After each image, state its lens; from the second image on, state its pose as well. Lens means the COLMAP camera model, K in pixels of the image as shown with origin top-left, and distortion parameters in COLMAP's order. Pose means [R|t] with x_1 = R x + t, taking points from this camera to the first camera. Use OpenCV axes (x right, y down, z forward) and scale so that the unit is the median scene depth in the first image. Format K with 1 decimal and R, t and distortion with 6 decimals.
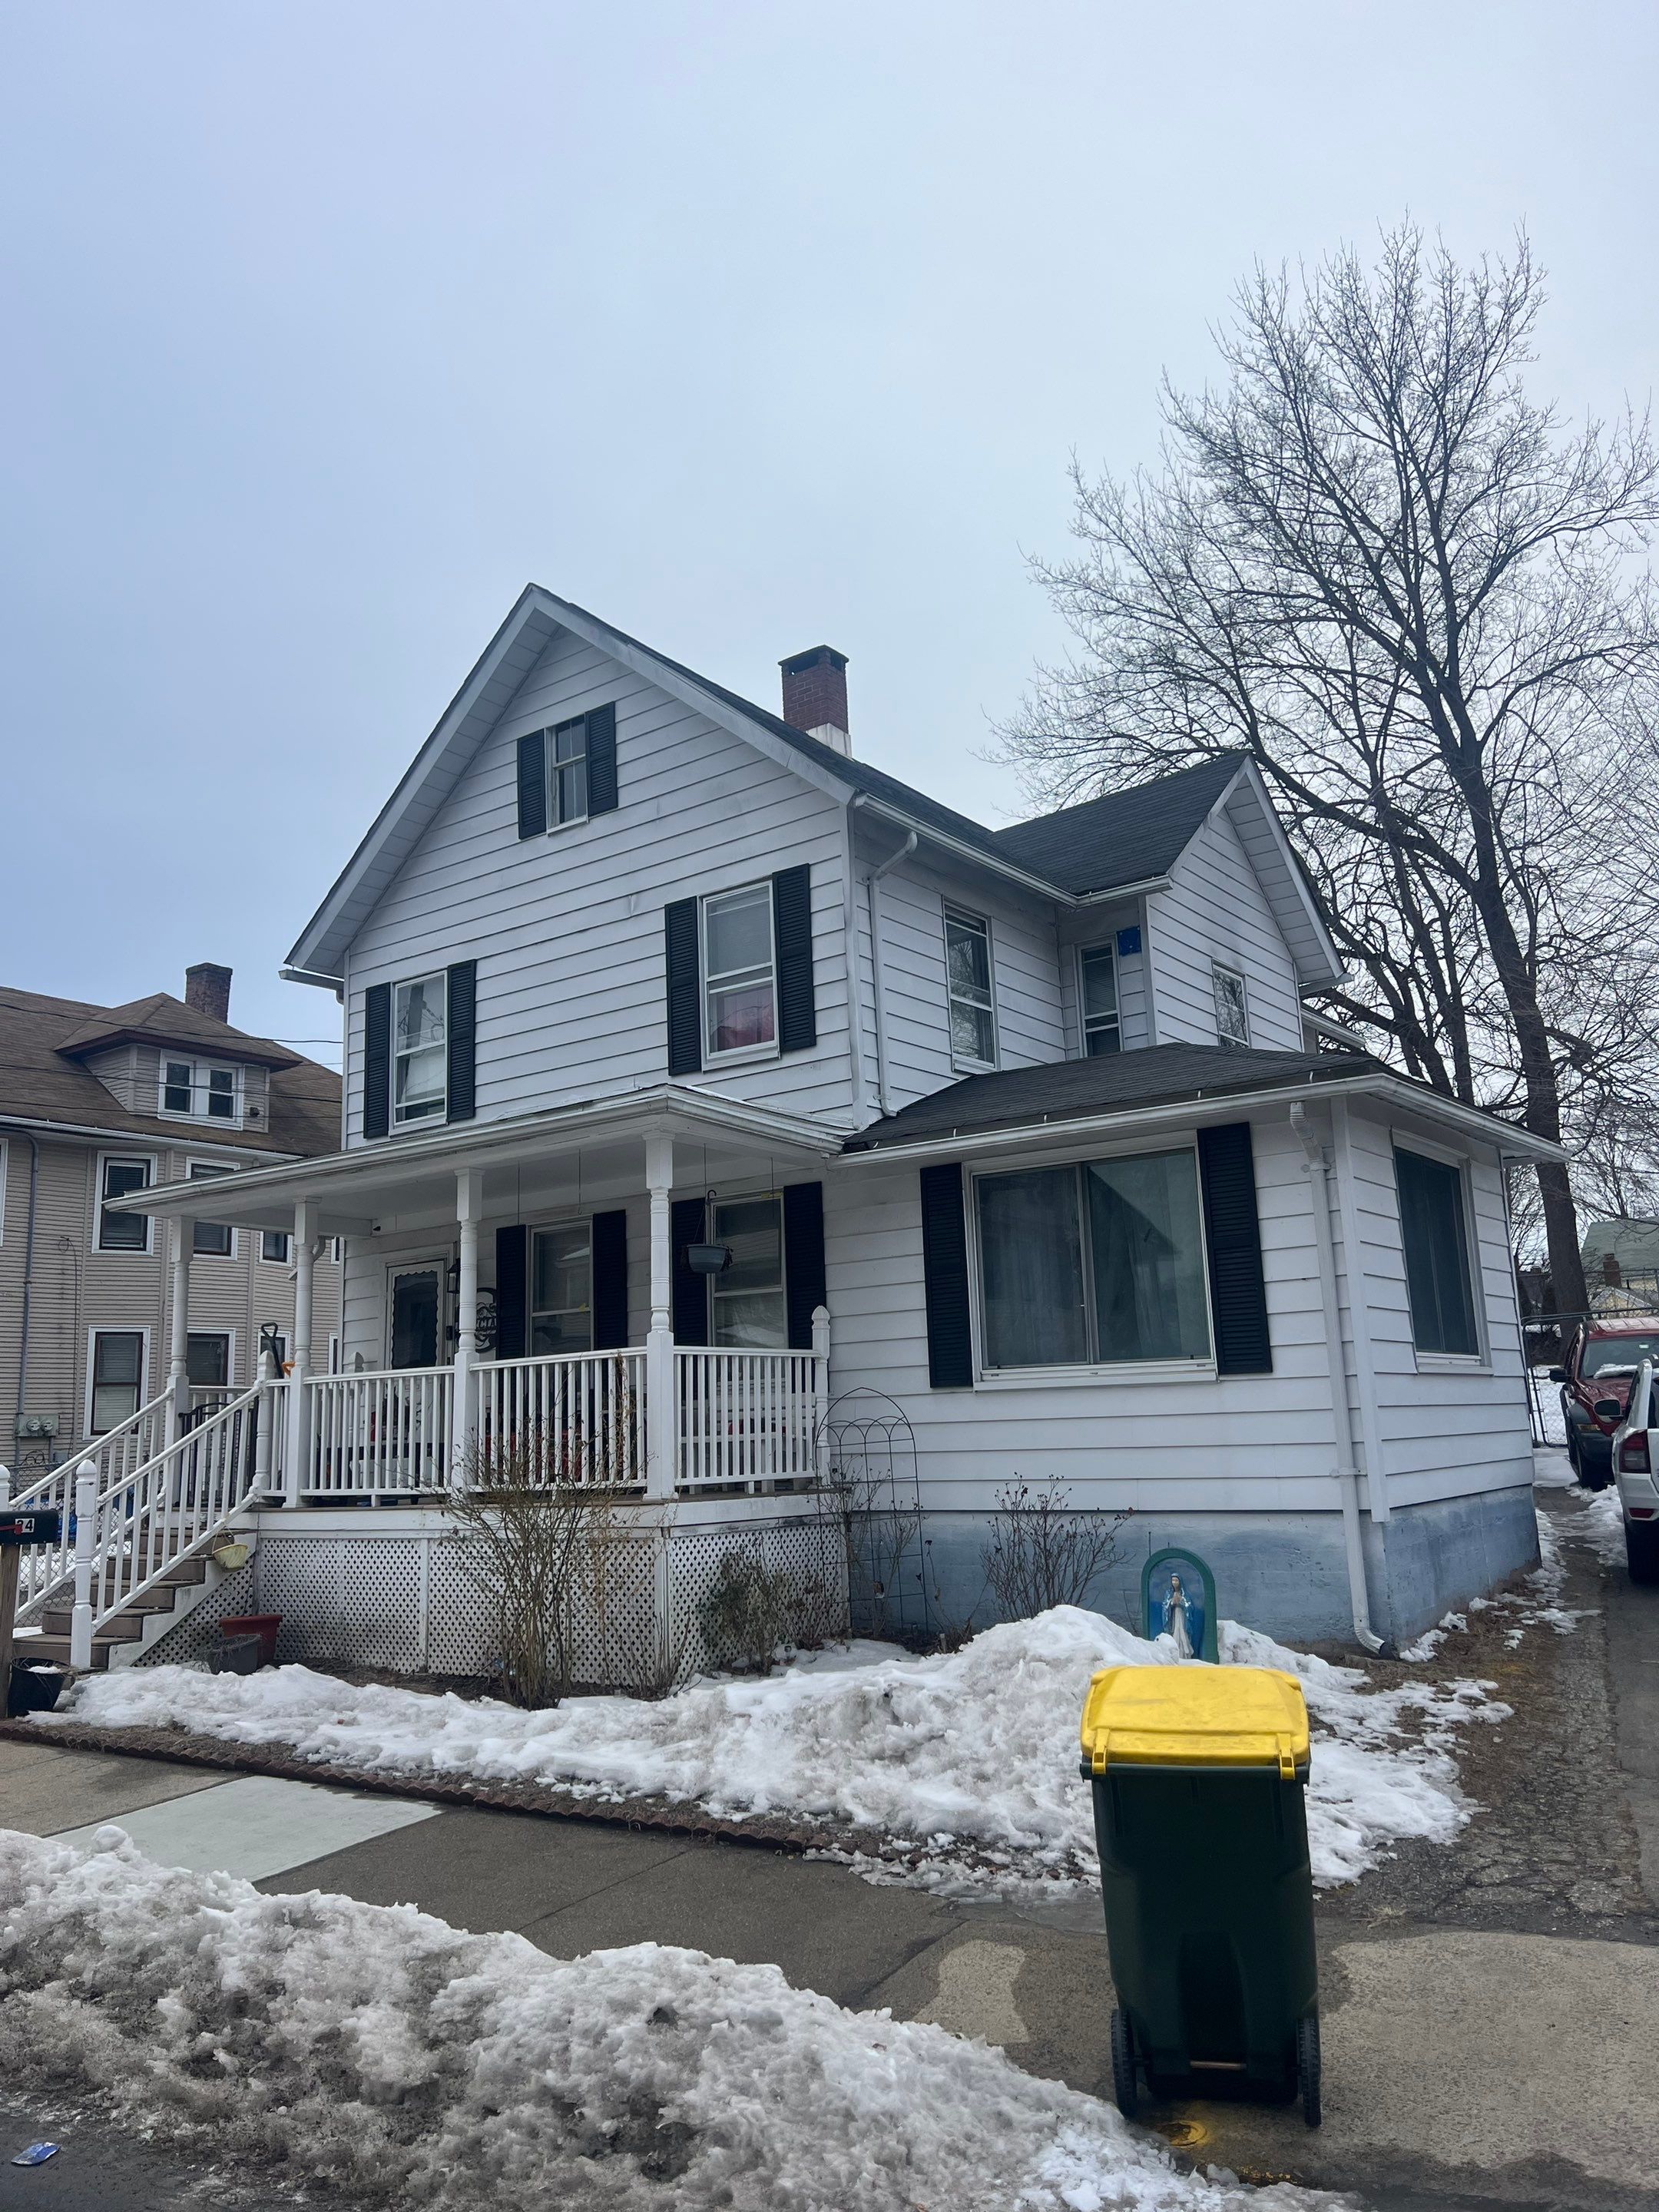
lens RADIAL K [[1679.6, 0, 823.8], [0, 1679.6, 1055.4], [0, 0, 1]] dist [-0.022995, 0.006835]
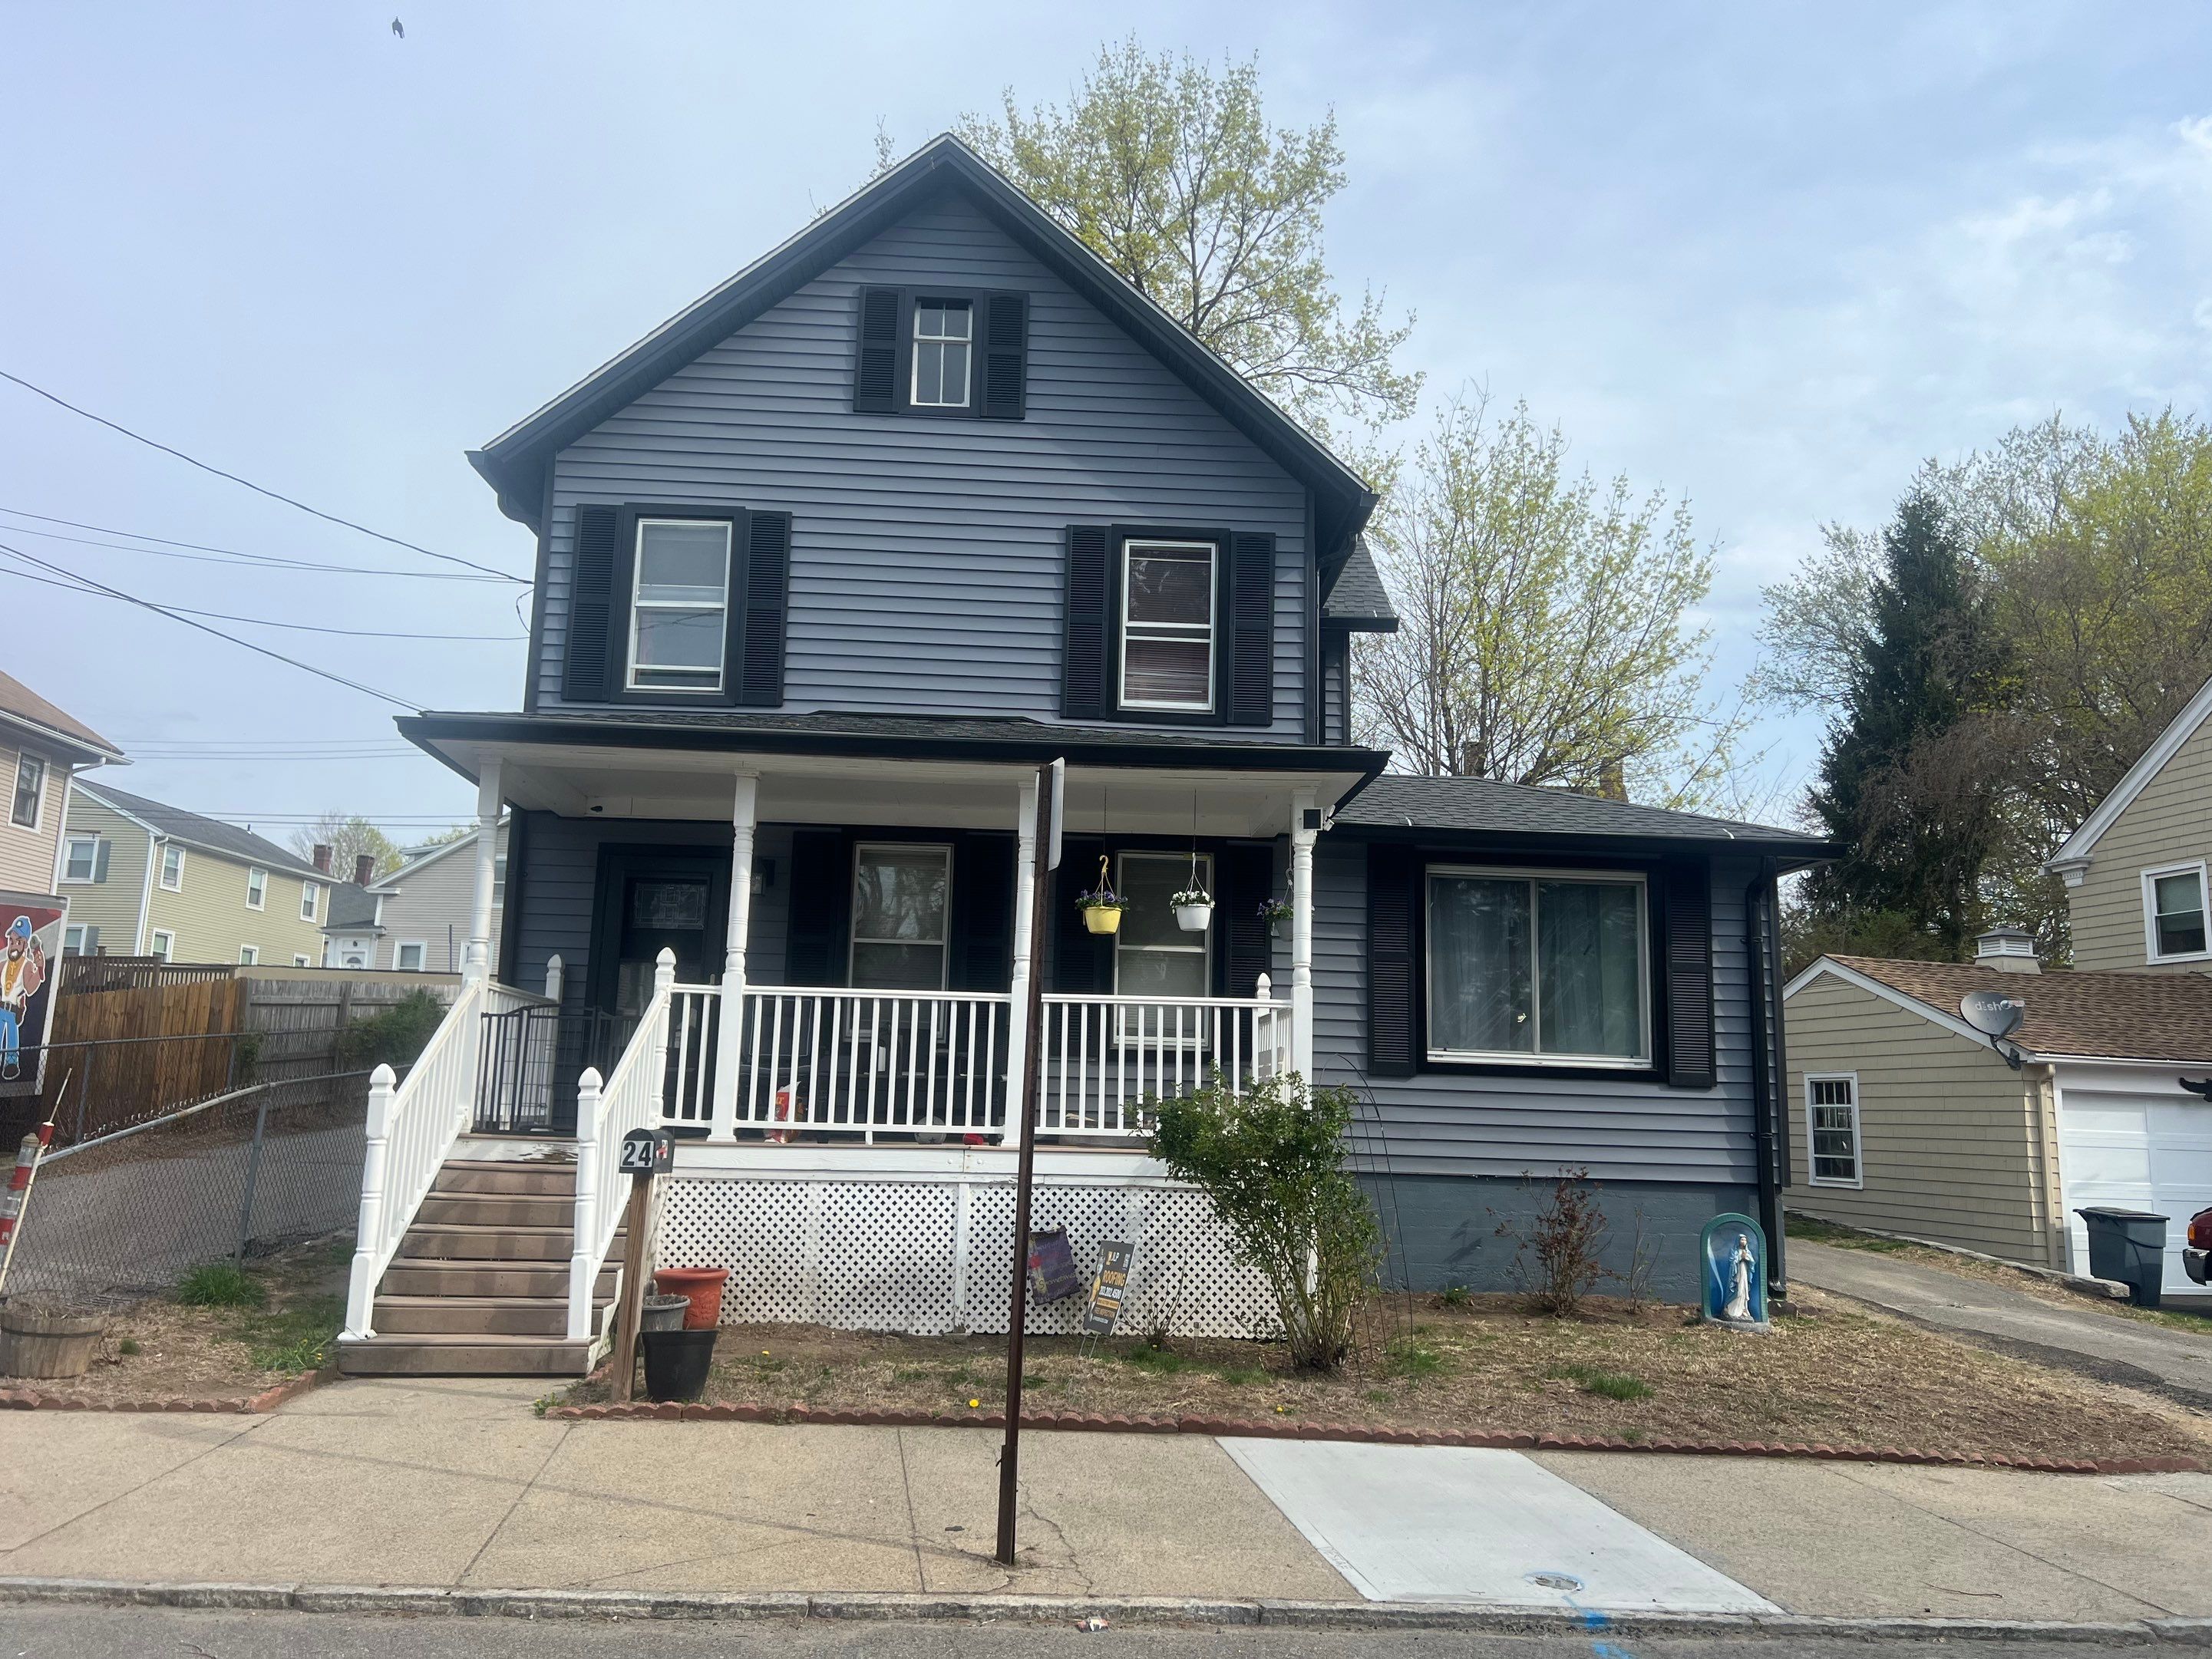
lens RADIAL K [[1672.5, 0, 1104.9], [0, 1672.5, 815.9], [0, 0, 1]] dist [0.003023, -0.000689]
pose [[0.775502, 0.171380, 0.607640, -0.519811], [-0.197460, 0.980007, -0.024395, 0.071520], [-0.599672, -0.101066, 0.793838, 0.185228]]
